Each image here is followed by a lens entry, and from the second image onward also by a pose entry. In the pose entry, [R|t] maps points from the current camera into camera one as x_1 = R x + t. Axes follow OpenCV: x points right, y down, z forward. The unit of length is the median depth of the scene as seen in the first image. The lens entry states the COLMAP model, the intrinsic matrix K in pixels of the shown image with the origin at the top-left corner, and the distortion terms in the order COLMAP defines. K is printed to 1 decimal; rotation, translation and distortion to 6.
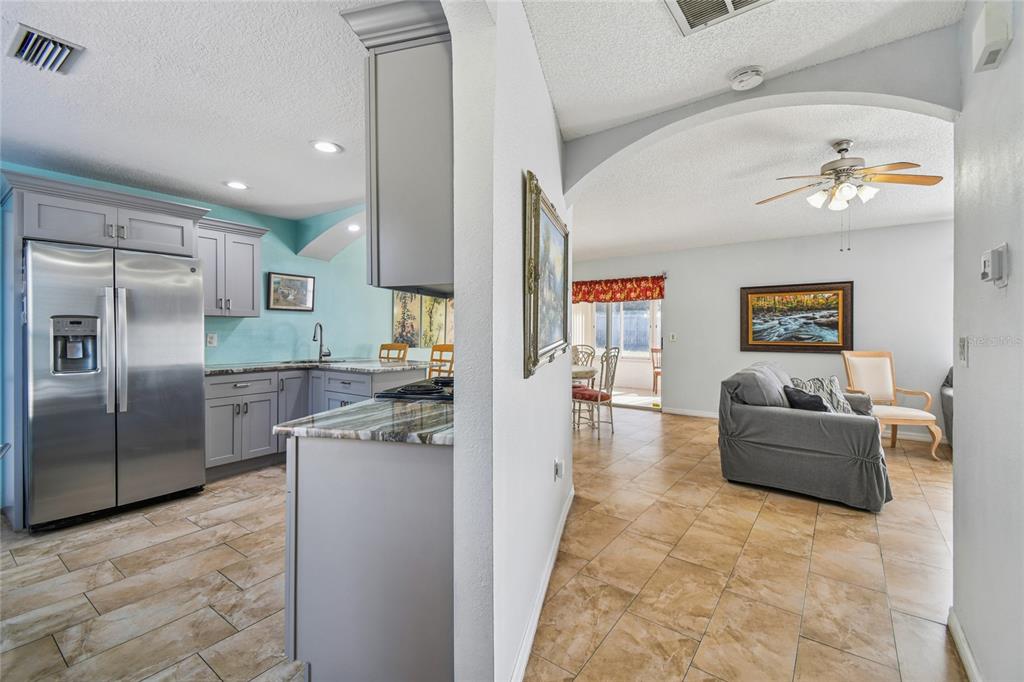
lens RADIAL K [[443.0, 0, 498.4], [0, 443.0, 332.5], [0, 0, 1]] dist [0.051429, -0.022162]
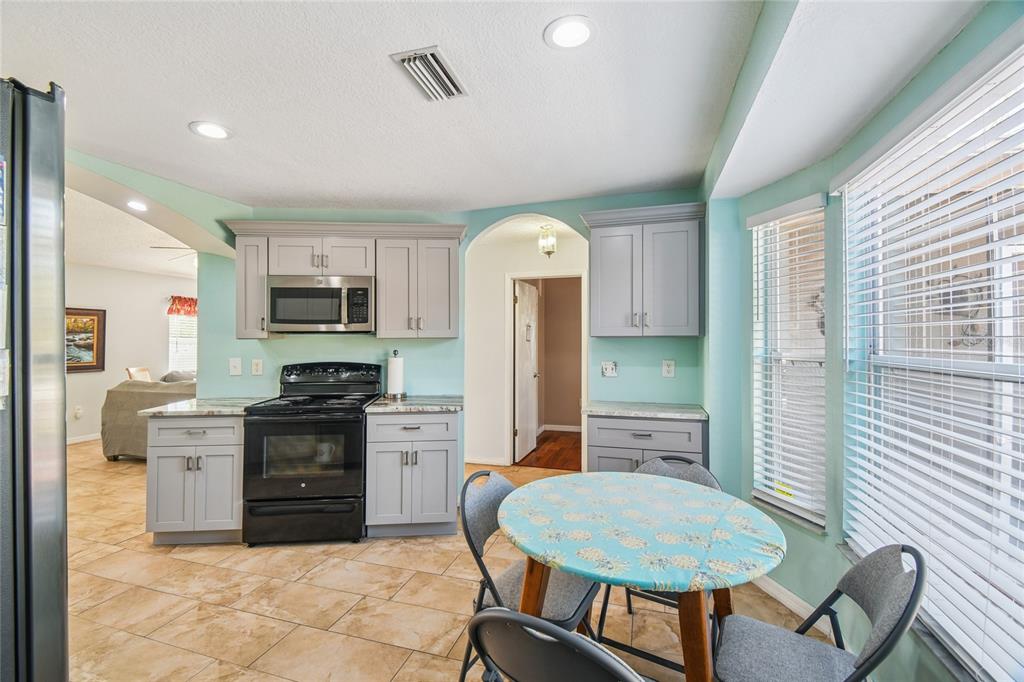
lens RADIAL K [[454.5, 0, 512.0], [0, 454.5, 341.0], [0, 0, 1]] dist [-0.000153, -0.022532]
pose [[-0.355033, 0.006455, 0.934831, -0.803021], [0.006992, 0.999967, -0.004250, -0.022379], [-0.934828, 0.005027, -0.355066, 0.489795]]
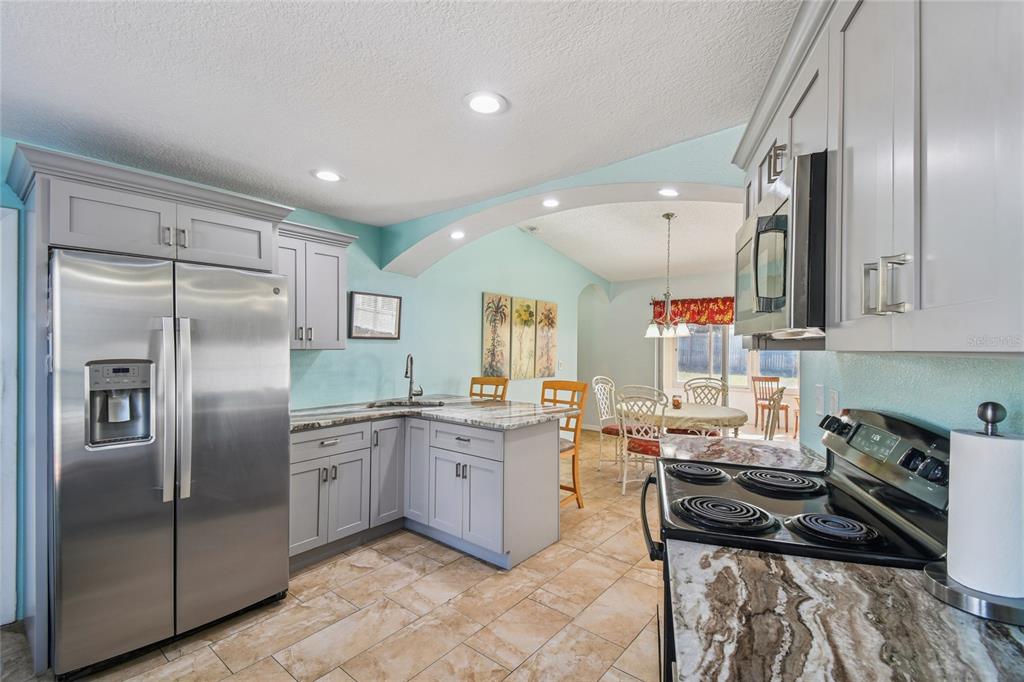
lens RADIAL K [[445.4, 0, 502.9], [0, 445.4, 346.6], [0, 0, 1]] dist [0.095578, -0.060071]
pose [[0.998991, 0.004072, -0.044732, -0.205610], [-0.004167, 0.999989, -0.002022, -0.035946], [0.044723, 0.002207, 0.998997, 0.211007]]
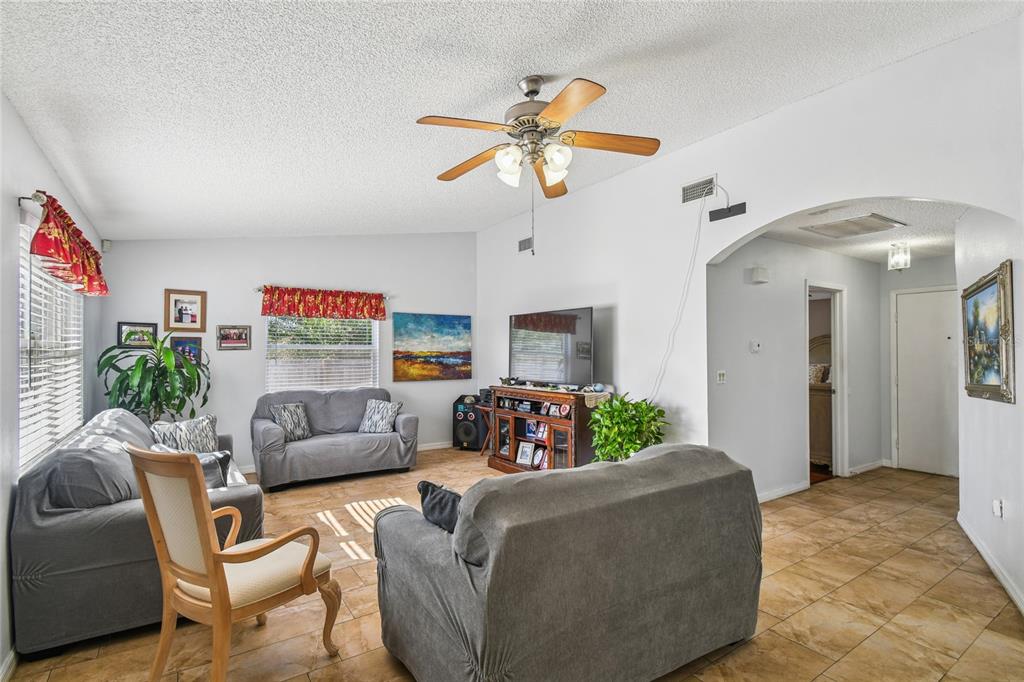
lens RADIAL K [[483.8, 0, 502.2], [0, 483.8, 349.5], [0, 0, 1]] dist [0.057104, -0.035182]
pose [[-0.947104, -0.001808, 0.320921, 0.476038], [-0.002741, 0.999993, -0.002456, -0.033473], [-0.320914, -0.003206, -0.947103, 1.351136]]
